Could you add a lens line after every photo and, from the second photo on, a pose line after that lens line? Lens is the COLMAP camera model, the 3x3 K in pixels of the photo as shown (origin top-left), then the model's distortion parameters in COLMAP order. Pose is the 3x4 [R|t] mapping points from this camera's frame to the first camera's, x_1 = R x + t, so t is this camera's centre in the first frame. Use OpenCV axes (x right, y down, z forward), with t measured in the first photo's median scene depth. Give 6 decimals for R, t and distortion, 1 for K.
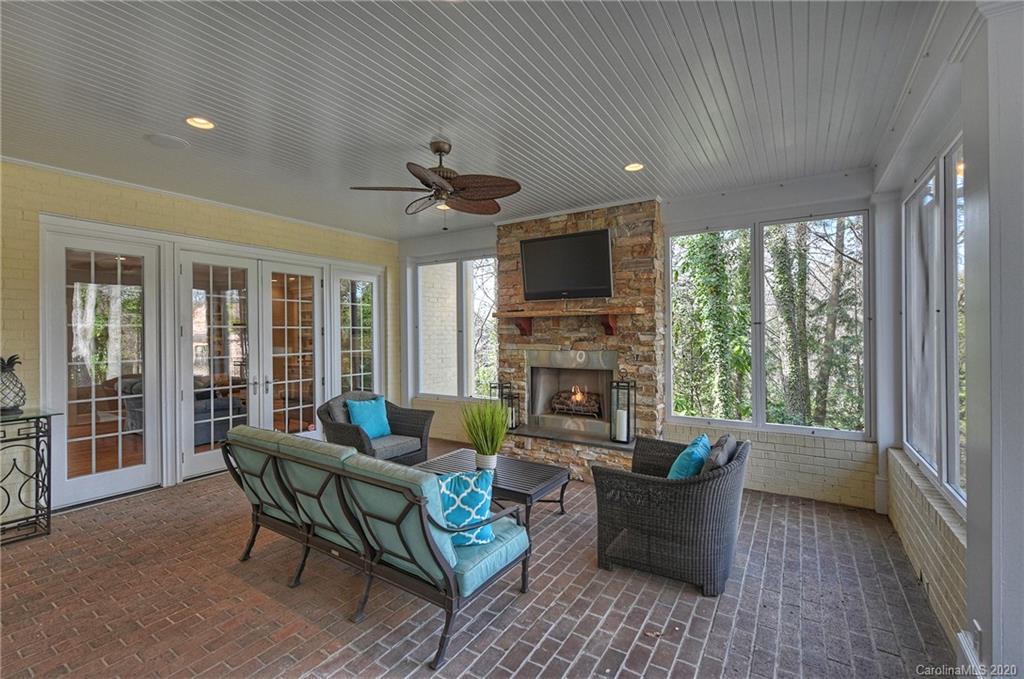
lens RADIAL K [[448.1, 0, 512.7], [0, 448.1, 333.8], [0, 0, 1]] dist [-0.001631, -0.000421]
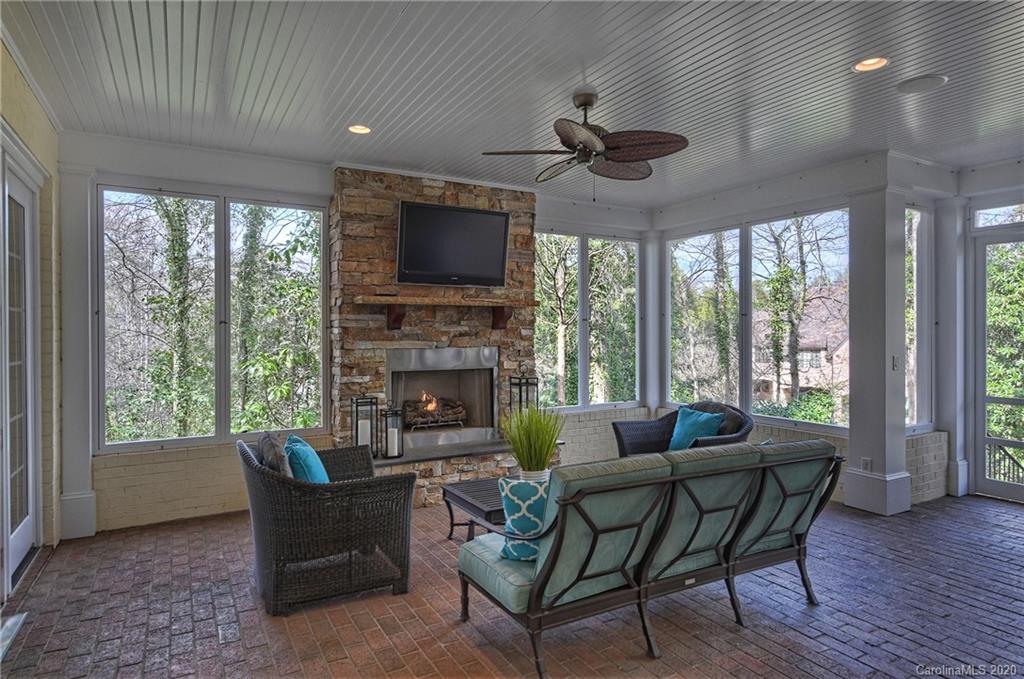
lens RADIAL K [[587.7, 0, 512.1], [0, 587.7, 333.4], [0, 0, 1]] dist [-0.002197, -0.000038]
pose [[0.460865, 0.002031, 0.887468, -0.784426], [0.001502, 0.999994, -0.003068, 0.014539], [-0.887469, 0.002747, 0.460860, 0.405189]]
